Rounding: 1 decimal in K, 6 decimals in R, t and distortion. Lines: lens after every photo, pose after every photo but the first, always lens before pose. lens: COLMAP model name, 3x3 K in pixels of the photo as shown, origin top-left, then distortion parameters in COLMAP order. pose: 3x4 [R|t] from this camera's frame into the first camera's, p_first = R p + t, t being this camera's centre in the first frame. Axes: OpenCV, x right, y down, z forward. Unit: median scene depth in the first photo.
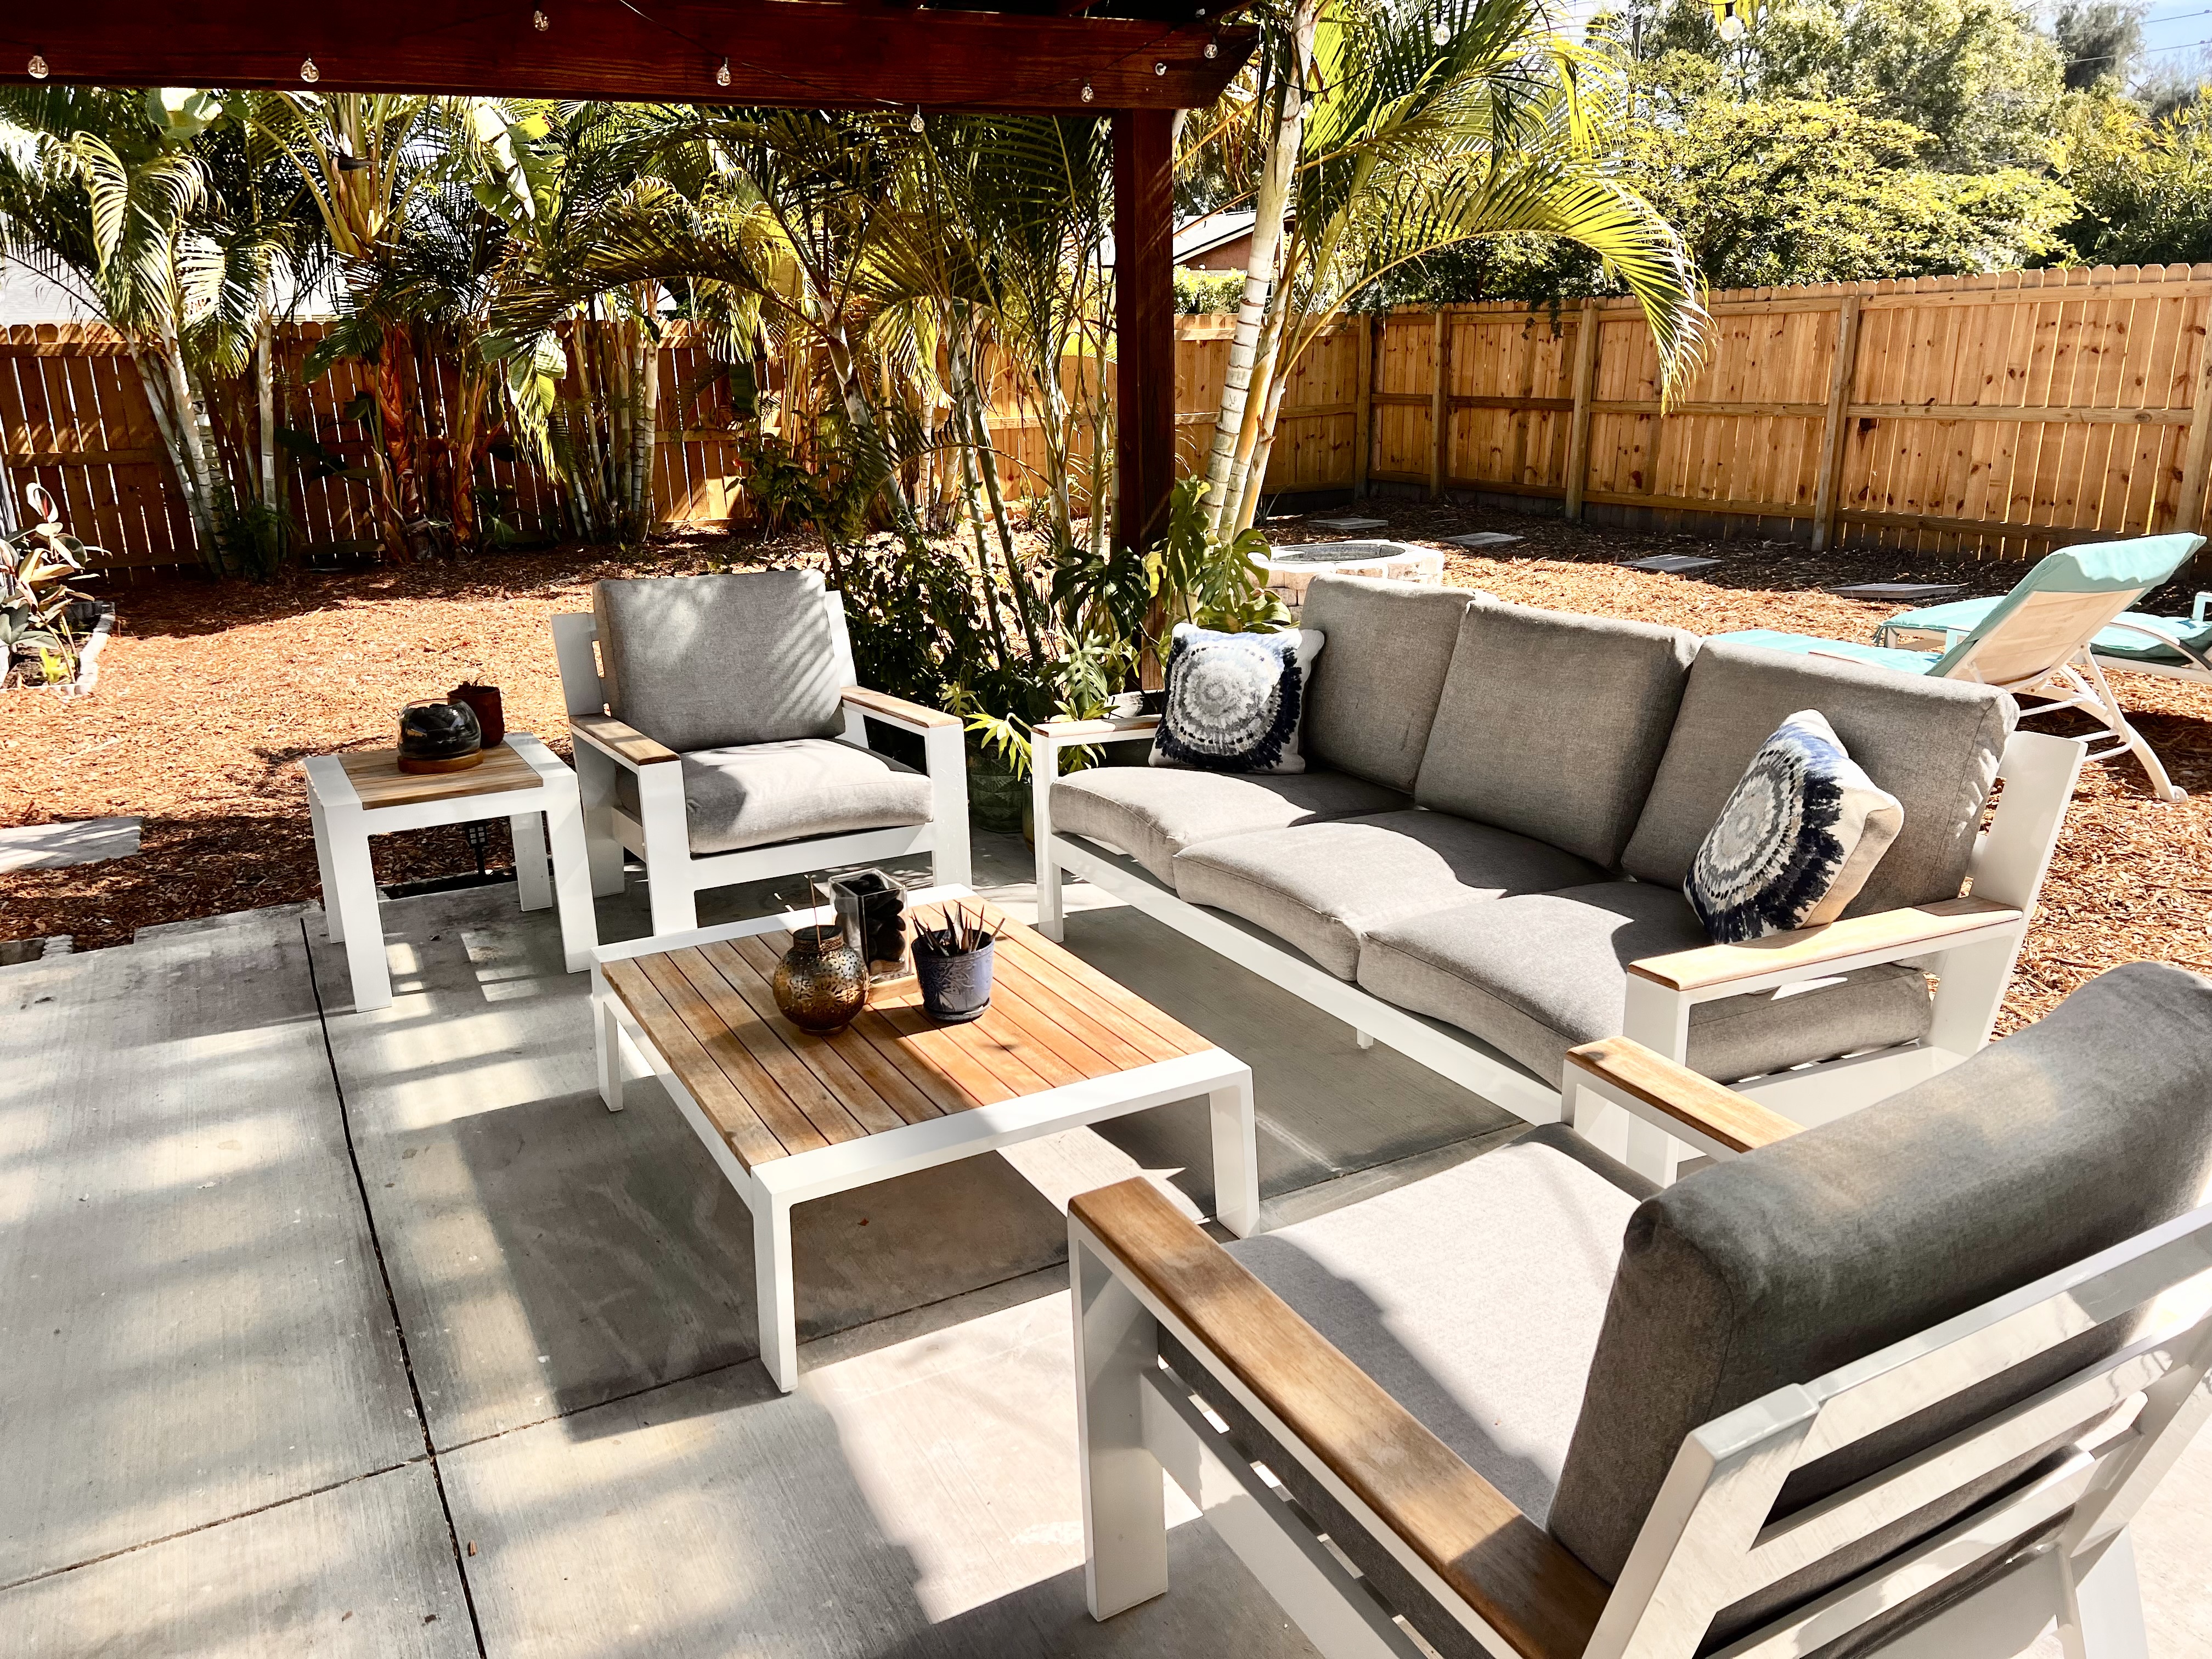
lens RADIAL K [[1657.9, 0, 1114.8], [0, 1657.9, 837.3], [0, 0, 1]] dist [0.050698, -0.060403]
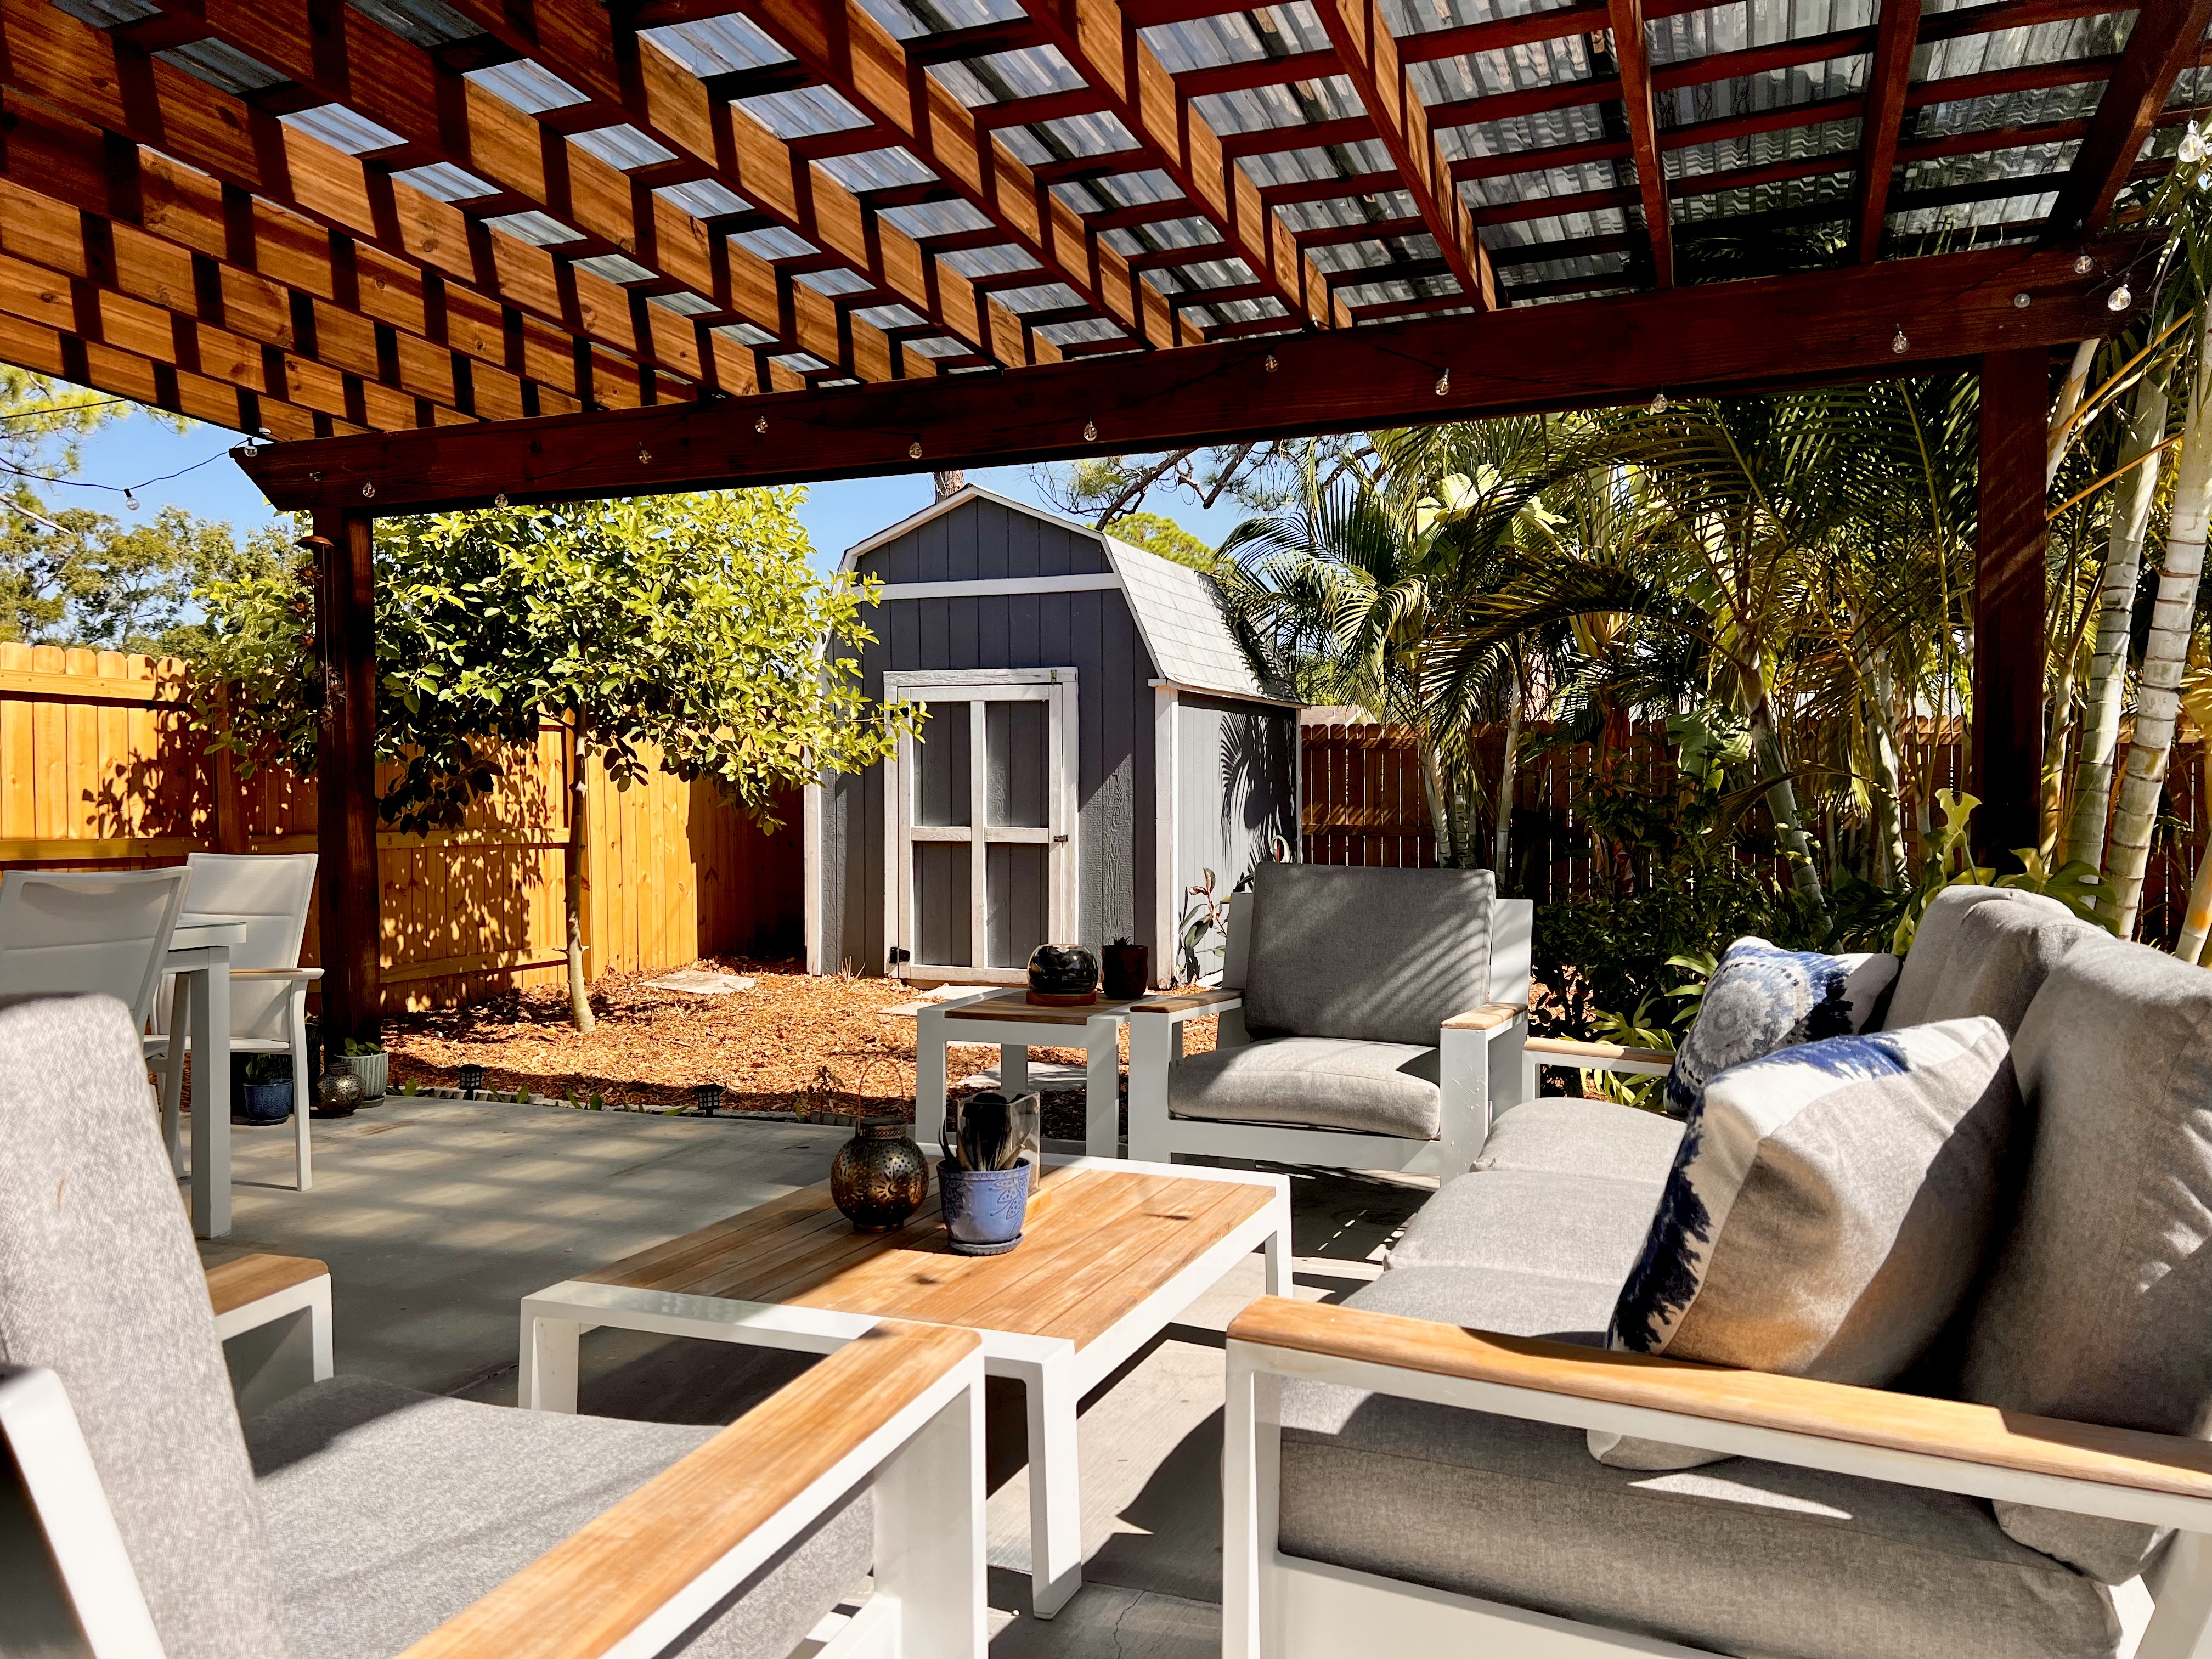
lens RADIAL K [[1657.9, 0, 1109.0], [0, 1657.9, 831.7], [0, 0, 1]] dist [0.050698, -0.060403]
pose [[0.654226, 0.034254, -0.755523, 0.441080], [-0.229457, 0.960877, -0.155129, 0.010423], [0.720651, 0.274850, 0.636491, 0.304874]]
